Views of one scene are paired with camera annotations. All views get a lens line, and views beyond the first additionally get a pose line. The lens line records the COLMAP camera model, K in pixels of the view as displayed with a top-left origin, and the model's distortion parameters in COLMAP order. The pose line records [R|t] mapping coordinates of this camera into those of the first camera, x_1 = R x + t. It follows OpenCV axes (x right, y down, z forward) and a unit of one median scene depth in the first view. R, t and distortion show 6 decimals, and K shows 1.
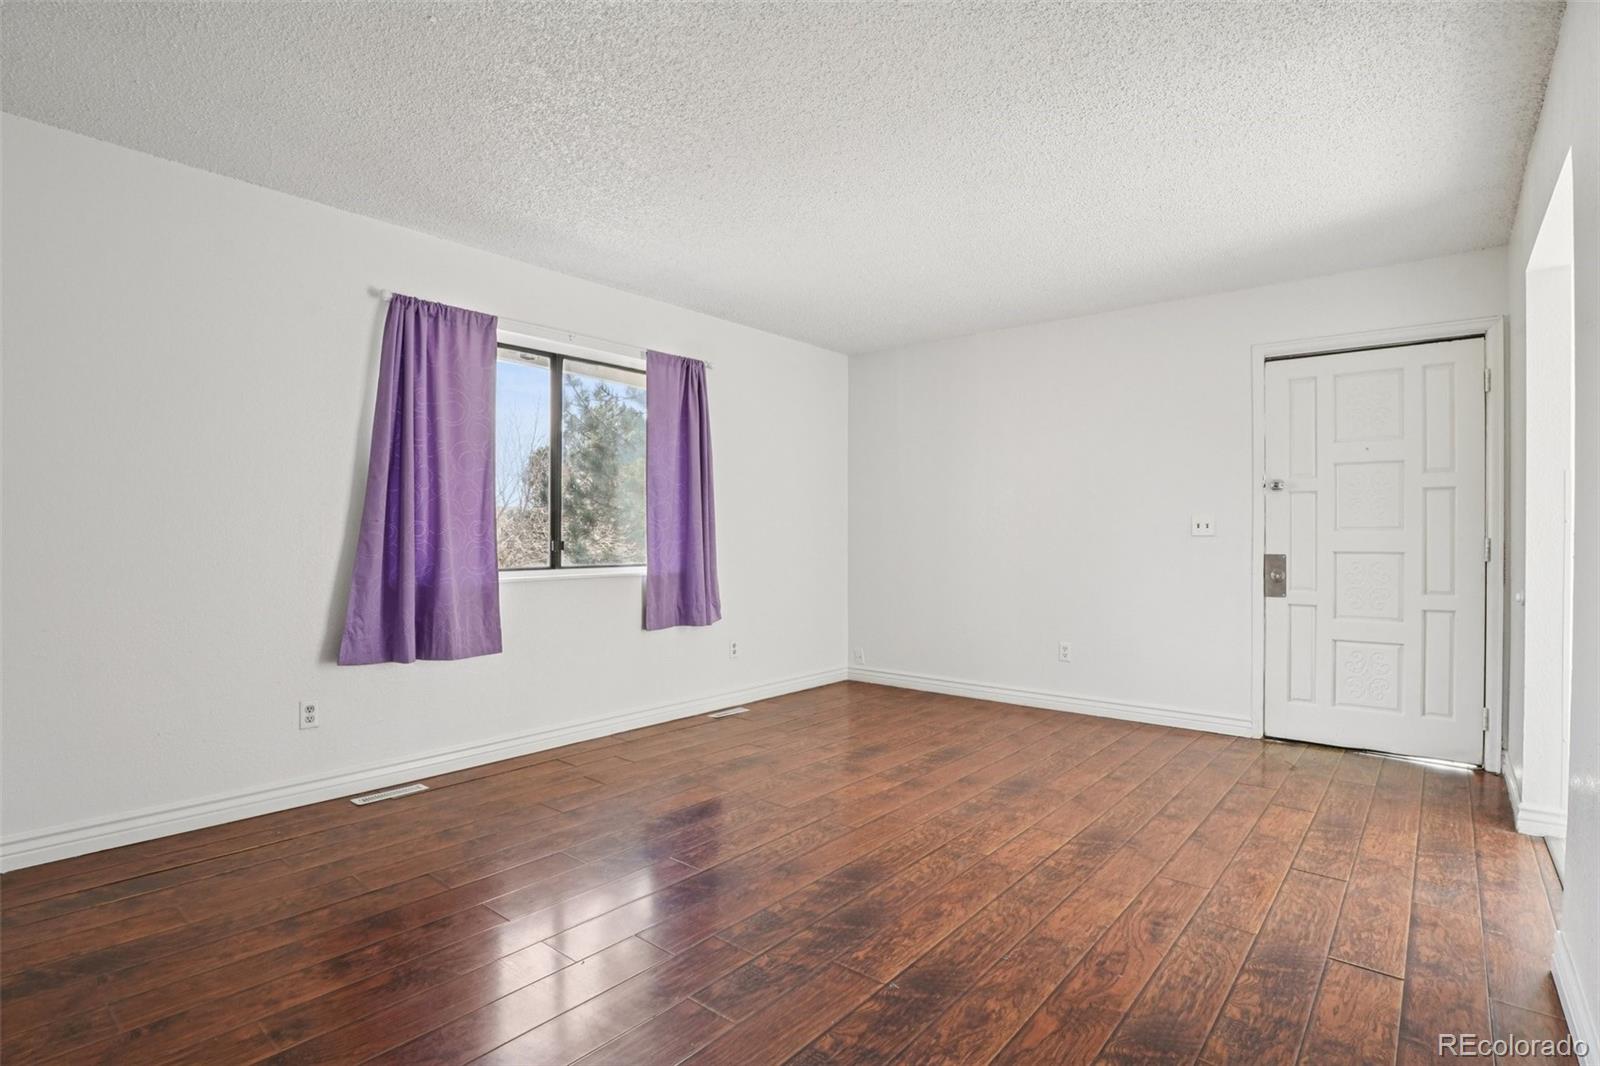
lens RADIAL K [[791.7, 0, 796.0], [0, 791.7, 531.2], [0, 0, 1]] dist [-0.033578, 0.008276]
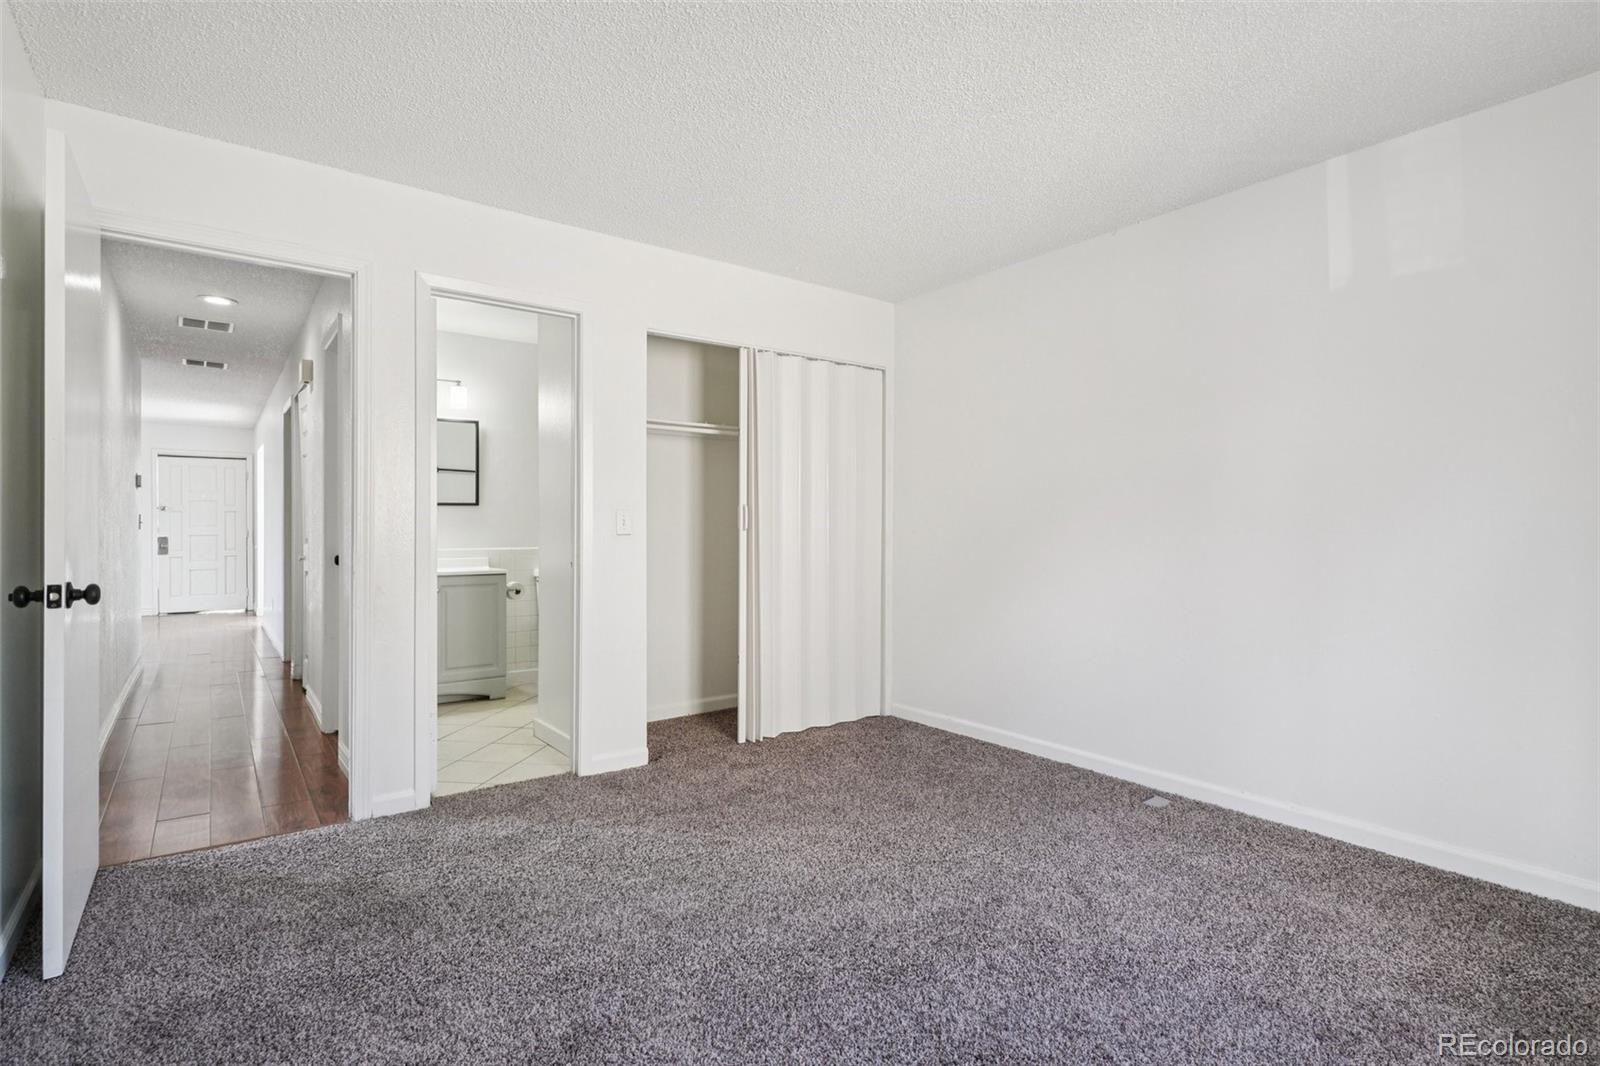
lens RADIAL K [[762.0, 0, 798.9], [0, 762.0, 527.2], [0, 0, 1]] dist [0.001278, 0.000166]
pose [[0.224668, -0.003257, 0.974430, -1.696266], [0.001791, 0.999994, 0.002930, -0.005158], [-0.974434, 0.001087, 0.224673, -1.969529]]
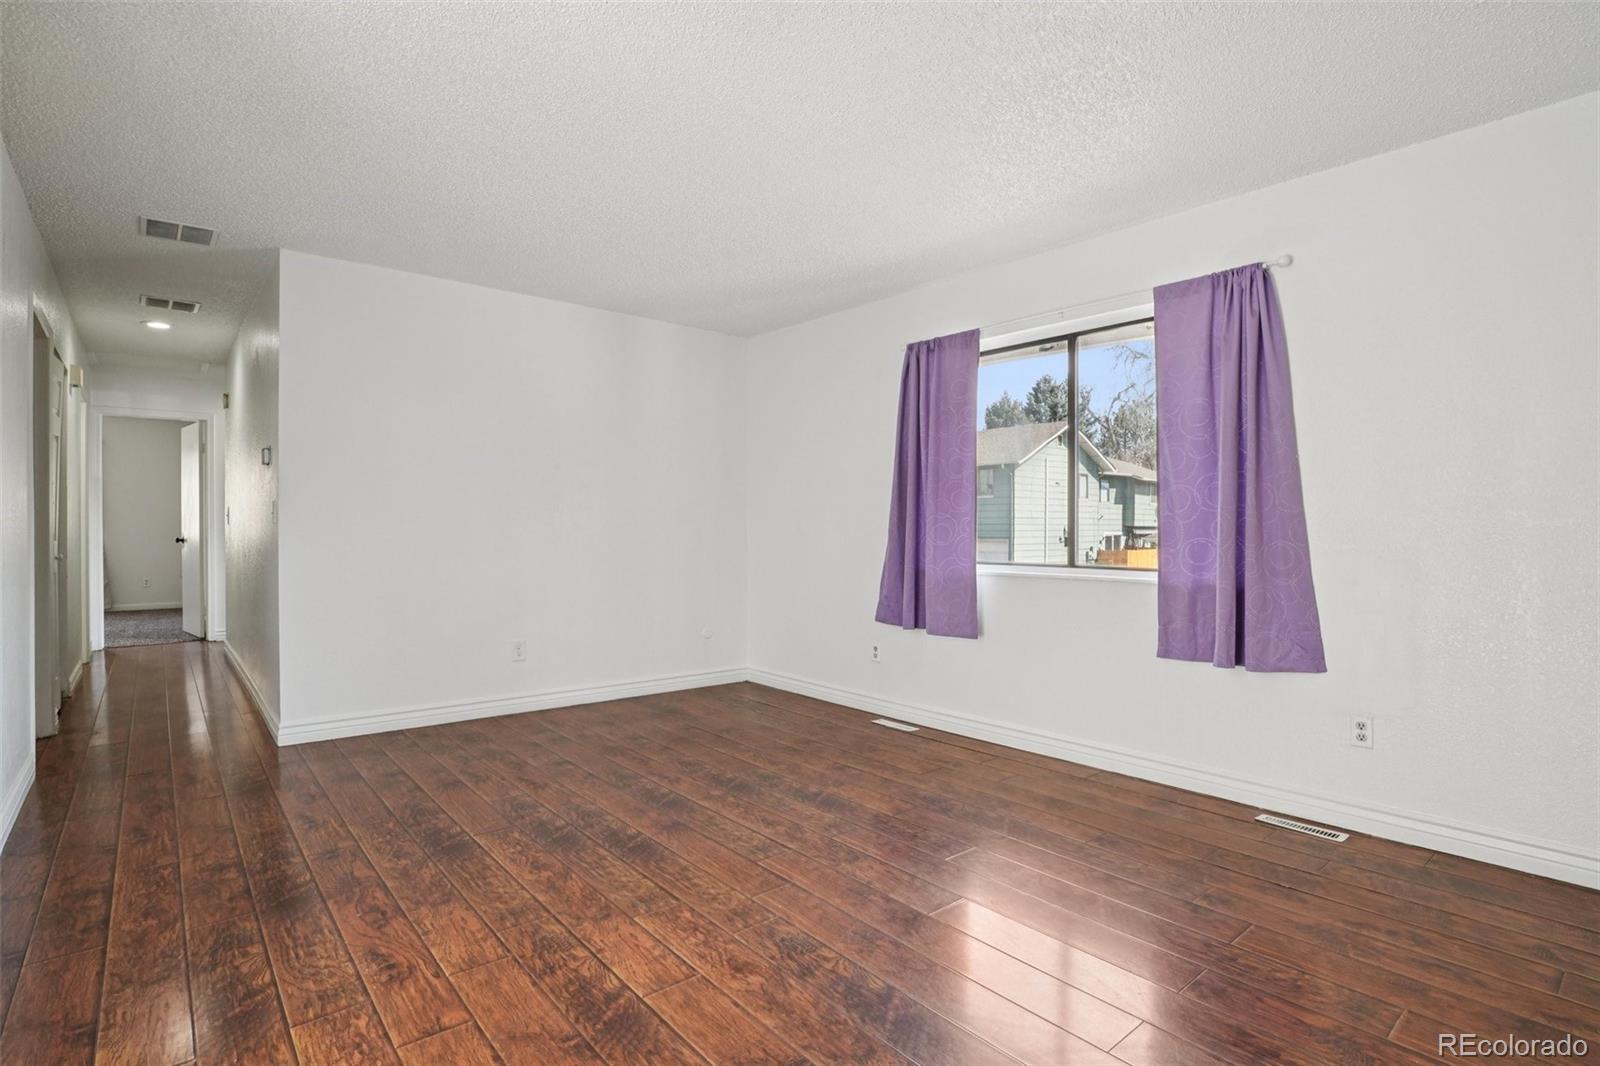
lens RADIAL K [[791.7, 0, 796.0], [0, 791.7, 531.2], [0, 0, 1]] dist [-0.033578, 0.008276]
pose [[-0.183002, -0.002900, -0.983108, 0.893575], [0.000369, 0.999995, -0.003019, 0.011121], [0.983112, -0.000916, -0.183000, 1.158331]]
